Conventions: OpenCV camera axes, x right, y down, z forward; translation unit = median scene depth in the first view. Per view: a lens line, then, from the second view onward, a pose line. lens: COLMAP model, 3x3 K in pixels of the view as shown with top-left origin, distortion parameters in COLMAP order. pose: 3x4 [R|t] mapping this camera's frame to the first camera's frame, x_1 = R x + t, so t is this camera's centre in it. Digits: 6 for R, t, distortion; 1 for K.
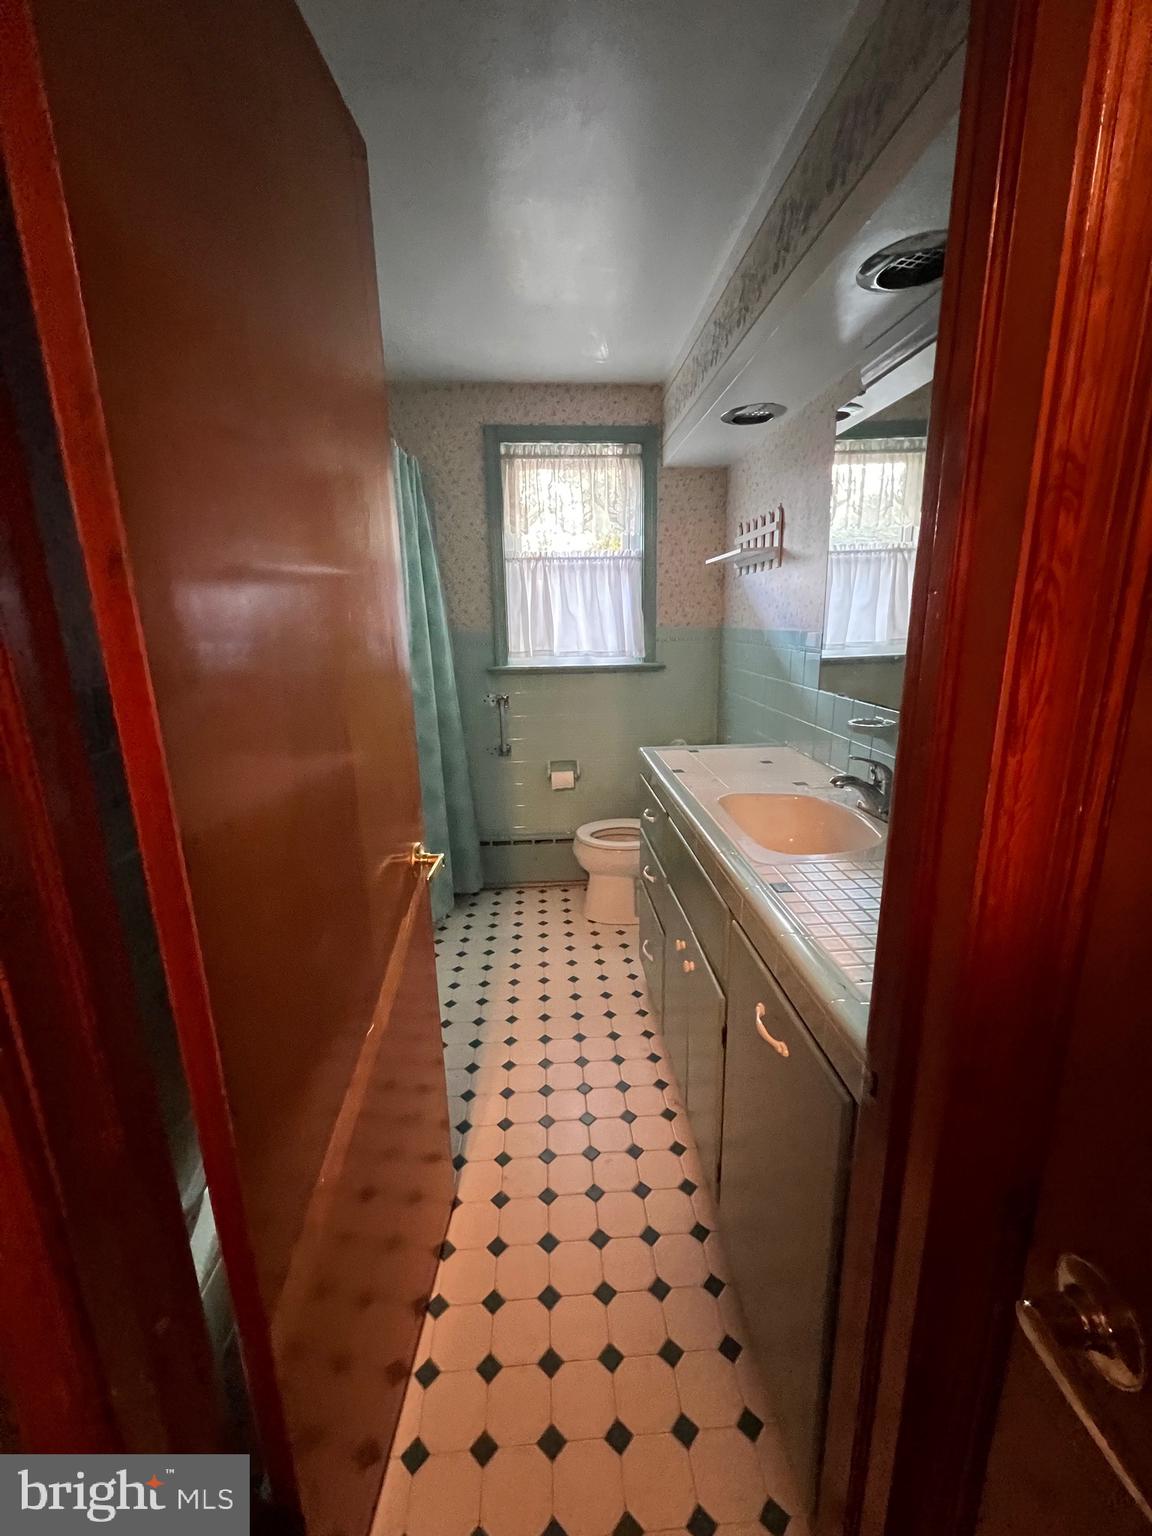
lens RADIAL K [[614.4, 0, 580.7], [0, 614.4, 763.9], [0, 0, 1]] dist [-0.000490, 0.000318]
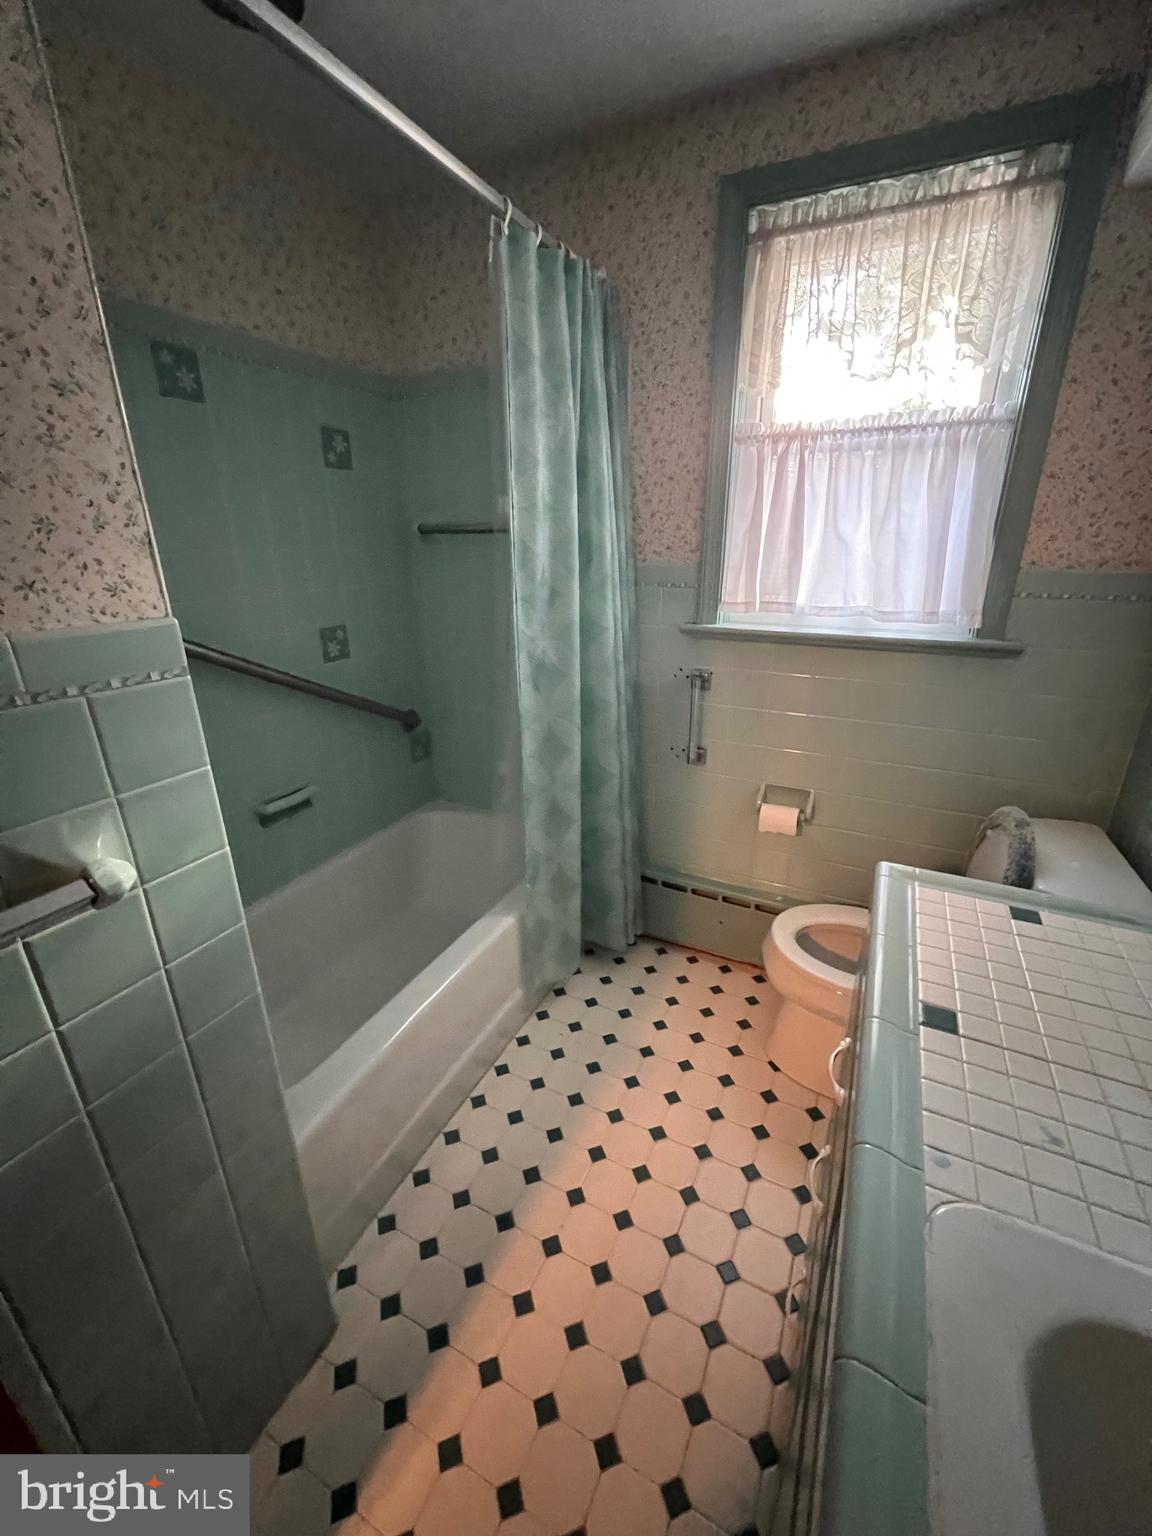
lens RADIAL K [[614.4, 0, 580.7], [0, 614.4, 763.9], [0, 0, 1]] dist [-0.000490, 0.000318]
pose [[0.867717, 0.184916, -0.461382, 0.076688], [-0.125556, 0.979664, 0.156504, -0.106106], [0.480939, -0.077872, 0.873289, 0.402794]]
